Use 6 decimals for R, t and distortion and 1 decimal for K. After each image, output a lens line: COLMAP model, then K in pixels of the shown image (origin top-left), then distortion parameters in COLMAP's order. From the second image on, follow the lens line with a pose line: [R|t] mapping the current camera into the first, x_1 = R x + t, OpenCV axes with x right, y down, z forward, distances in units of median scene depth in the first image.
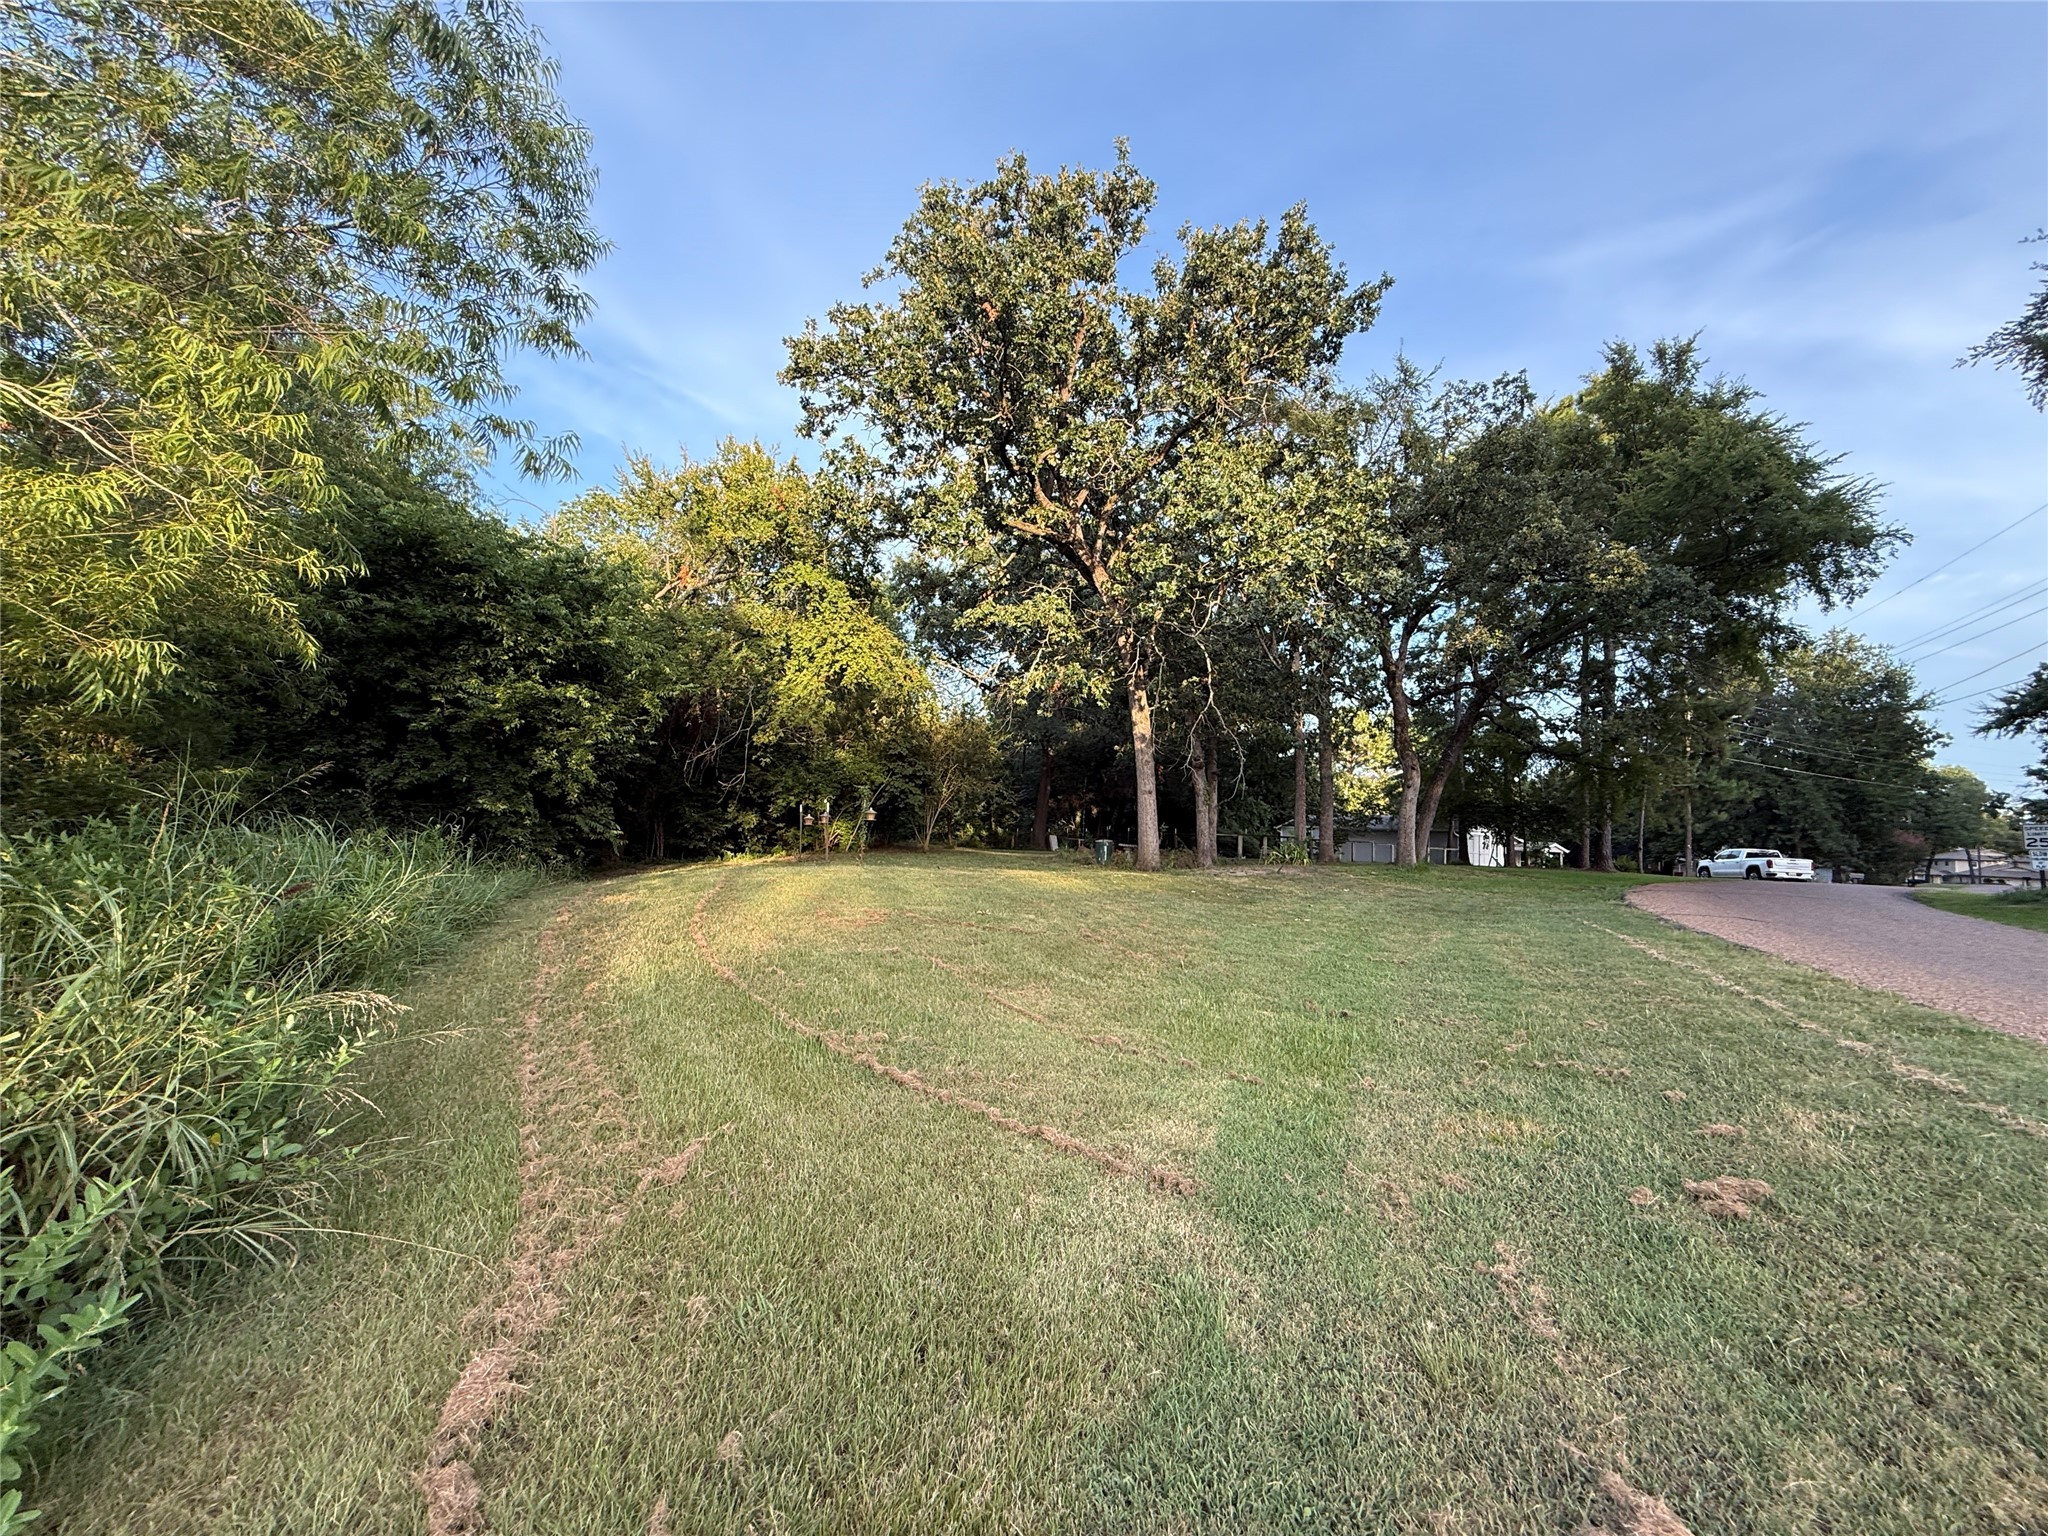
lens RADIAL K [[824.2, 0, 1024.0], [0, 824.2, 768.0], [0, 0, 1]] dist [-0.000209, 0.000539]
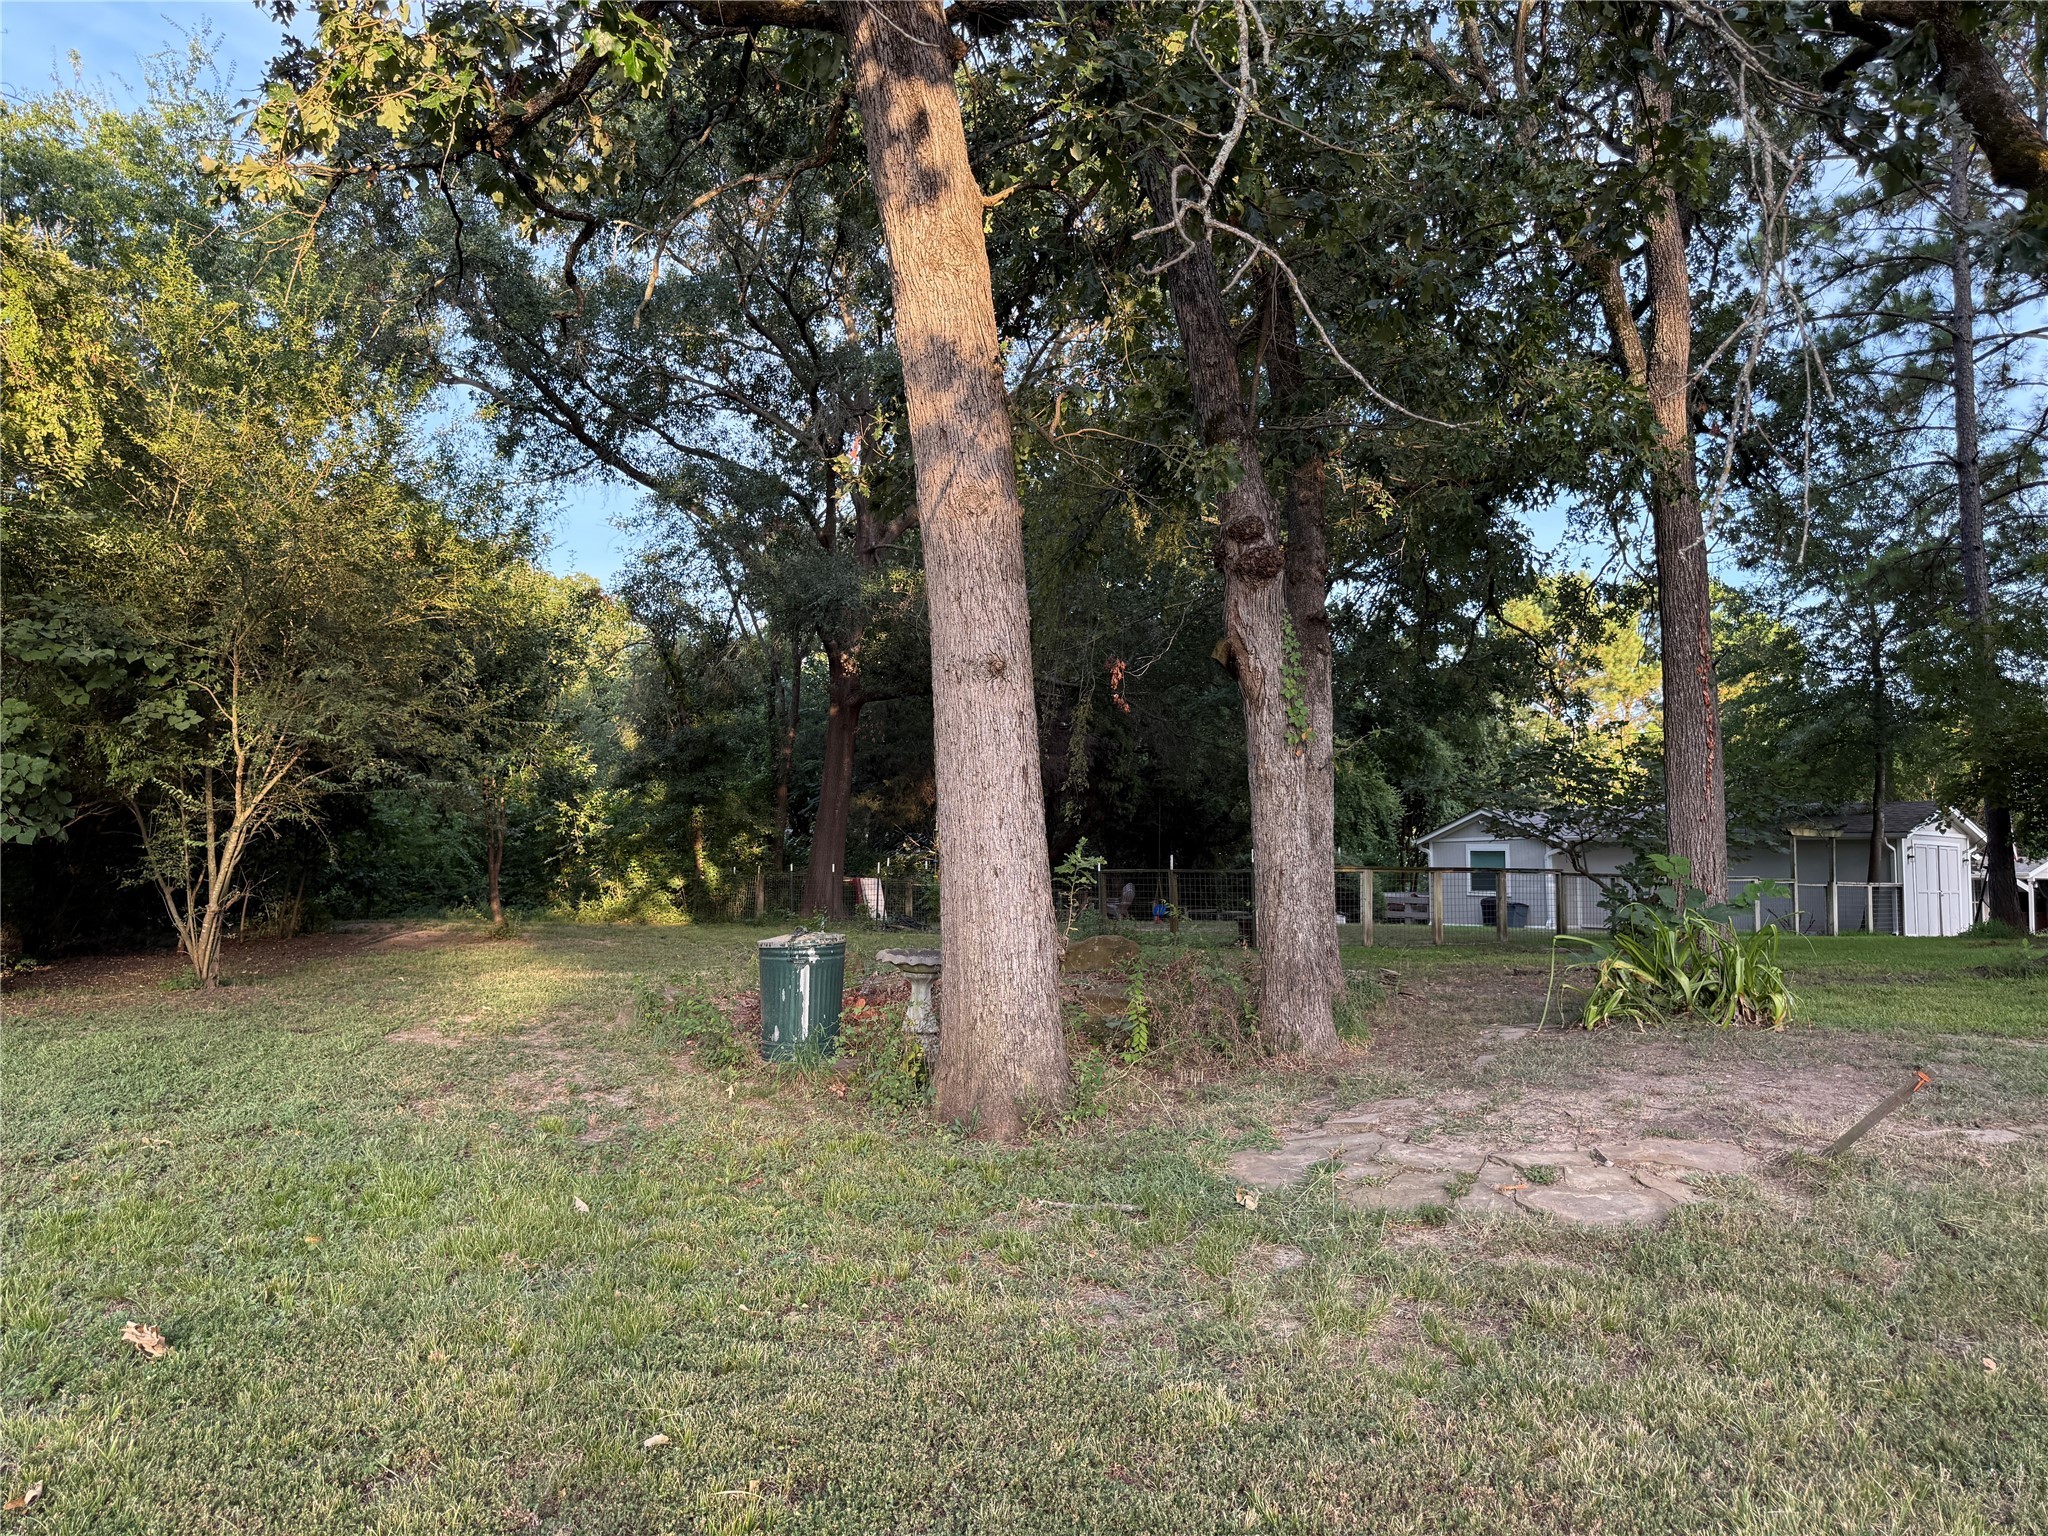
lens RADIAL K [[1444.4, 0, 1019.9], [0, 1444.4, 740.8], [0, 0, 1]] dist [0.100735, -0.164629]
pose [[0.996858, -0.027943, 0.074122, 0.120591], [0.028347, 0.999588, -0.004394, 0.041508], [-0.073969, 0.006482, 0.997239, 0.619353]]
